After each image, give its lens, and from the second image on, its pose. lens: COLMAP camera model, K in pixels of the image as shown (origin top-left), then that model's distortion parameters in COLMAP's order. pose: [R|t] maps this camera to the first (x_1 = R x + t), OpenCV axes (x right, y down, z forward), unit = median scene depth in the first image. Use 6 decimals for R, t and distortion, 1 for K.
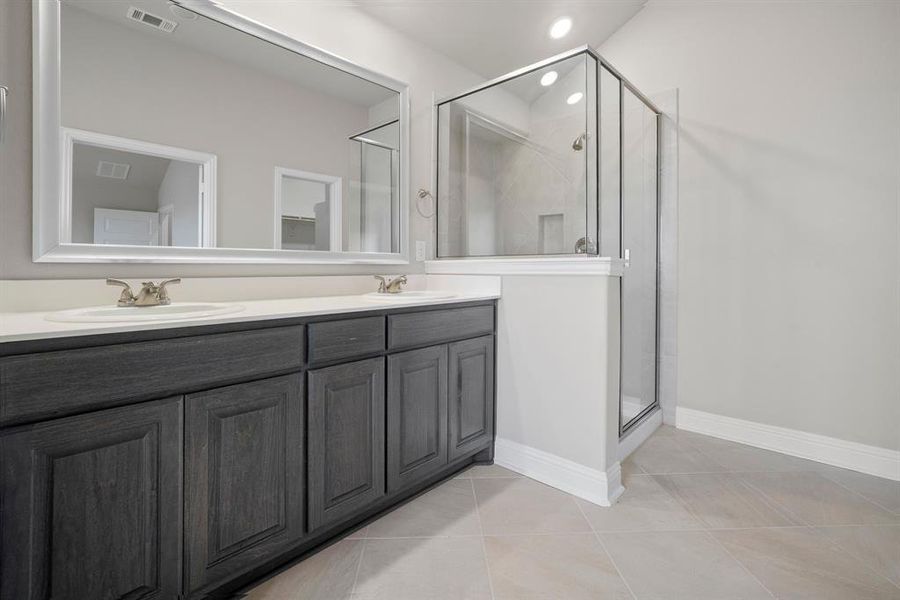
lens RADIAL K [[424.8, 0, 447.6], [0, 424.8, 276.7], [0, 0, 1]] dist [-0.009585, 0.000013]
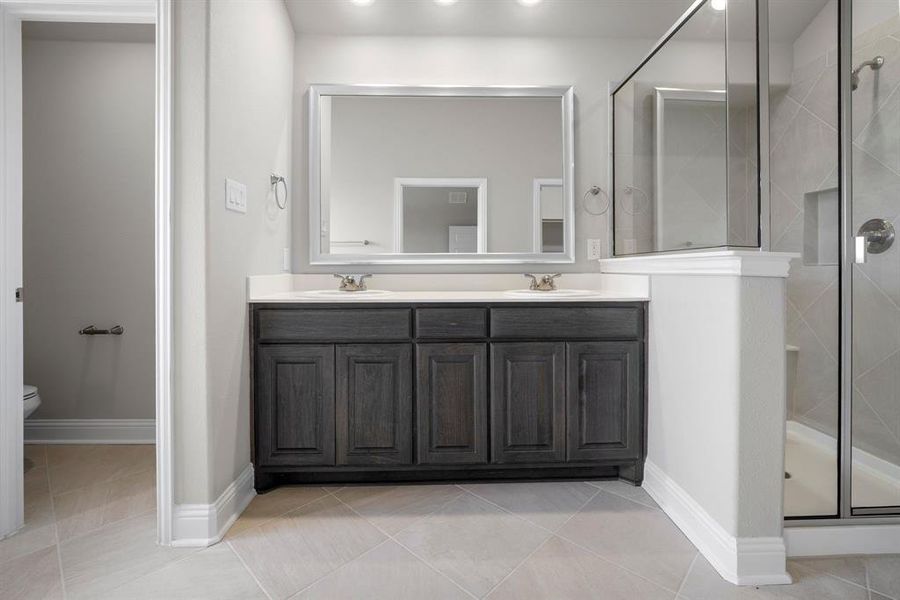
lens RADIAL K [[418.6, 0, 449.6], [0, 418.6, 279.2], [0, 0, 1]] dist [-0.019038, 0.006105]
pose [[0.684572, 0.015942, -0.728771, 0.553689], [-0.011694, 0.999872, 0.010887, 0.002067], [0.728851, 0.001069, 0.684671, 0.130689]]
